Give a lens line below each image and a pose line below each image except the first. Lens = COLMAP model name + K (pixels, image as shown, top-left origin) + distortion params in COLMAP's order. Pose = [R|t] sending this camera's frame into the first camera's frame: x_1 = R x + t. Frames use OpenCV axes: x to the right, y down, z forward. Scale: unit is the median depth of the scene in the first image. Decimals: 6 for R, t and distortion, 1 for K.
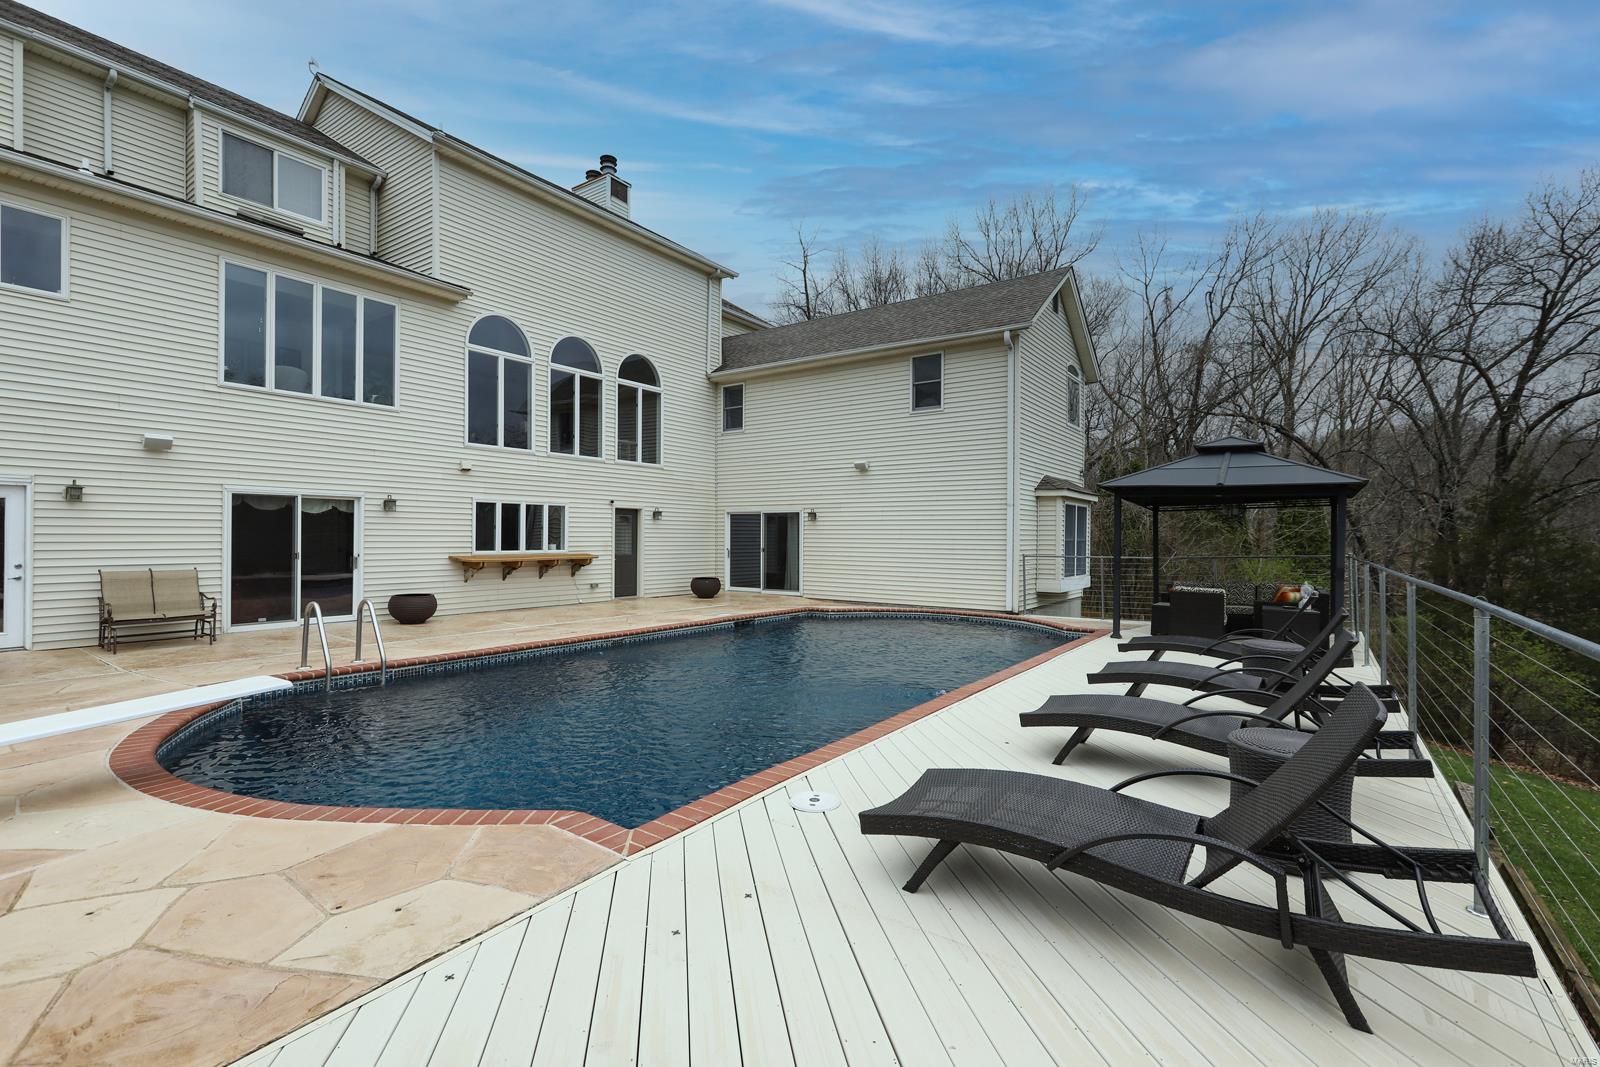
lens RADIAL K [[725.9, 0, 798.5], [0, 725.9, 534.3], [0, 0, 1]] dist [0.001702, 0.000493]
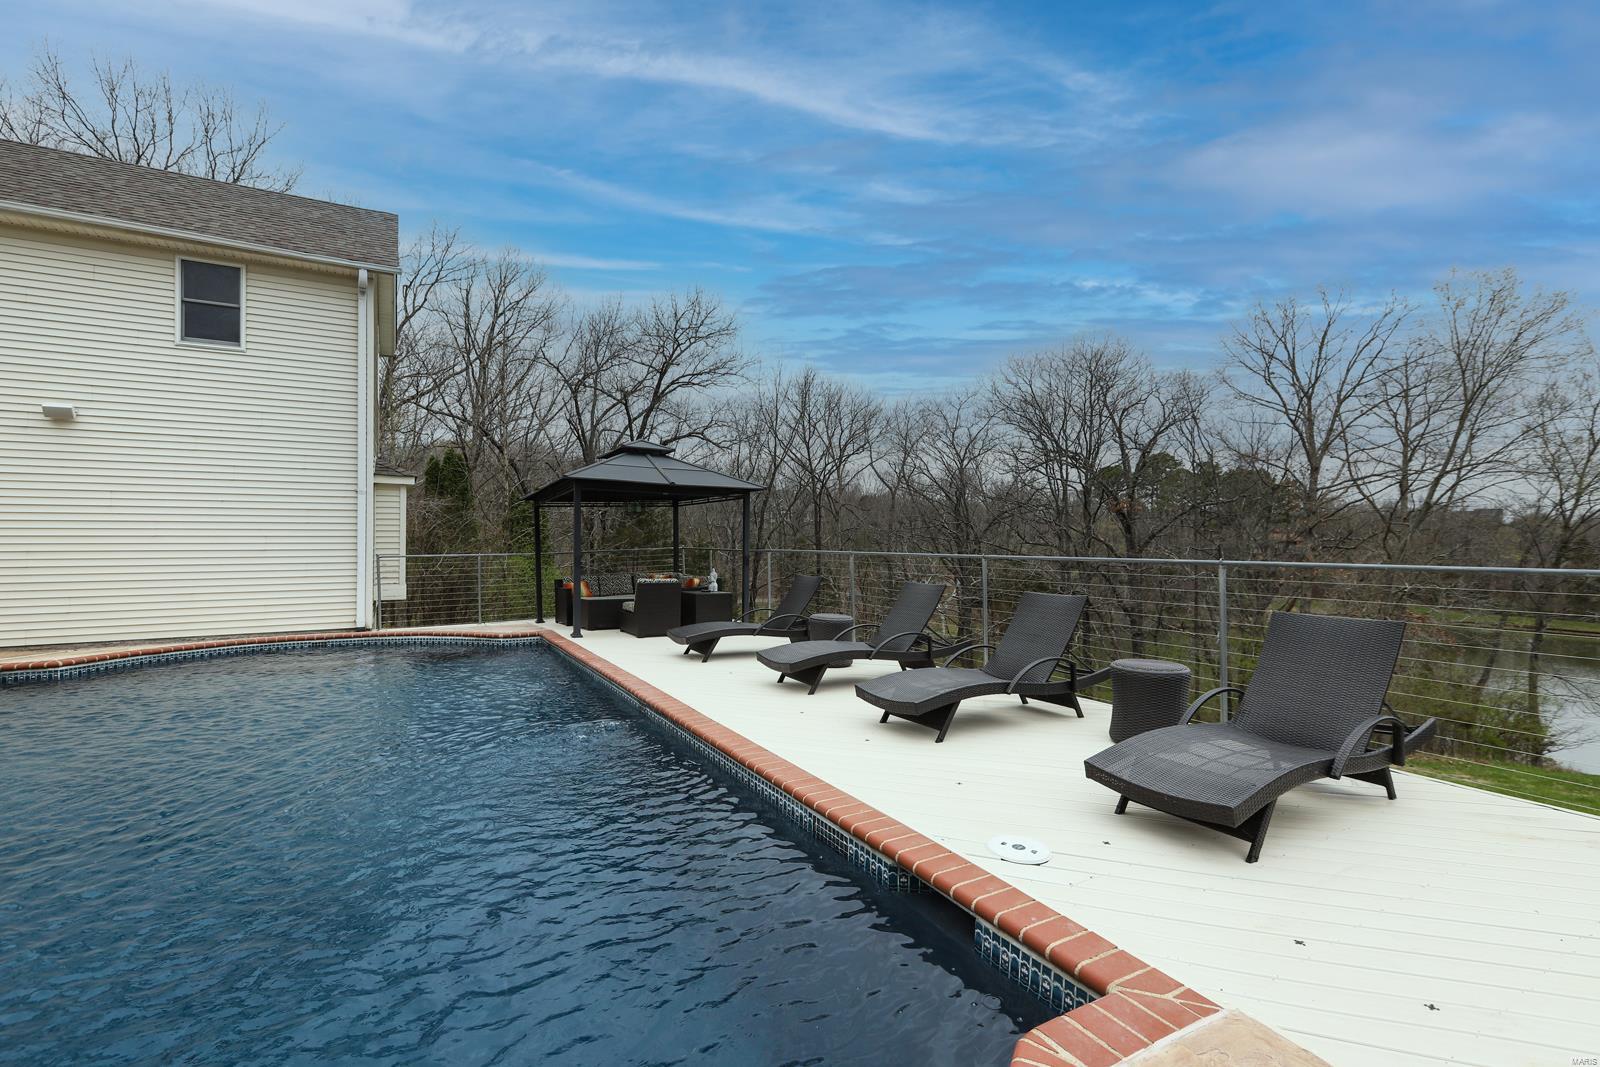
lens RADIAL K [[725.9, 0, 796.4], [0, 725.9, 531.0], [0, 0, 1]] dist [0.001702, 0.000493]
pose [[0.422183, 0.004554, 0.906499, -0.209241], [0.002710, 0.999977, -0.006286, 0.007379], [-0.906506, 0.005110, 0.422161, 0.231565]]
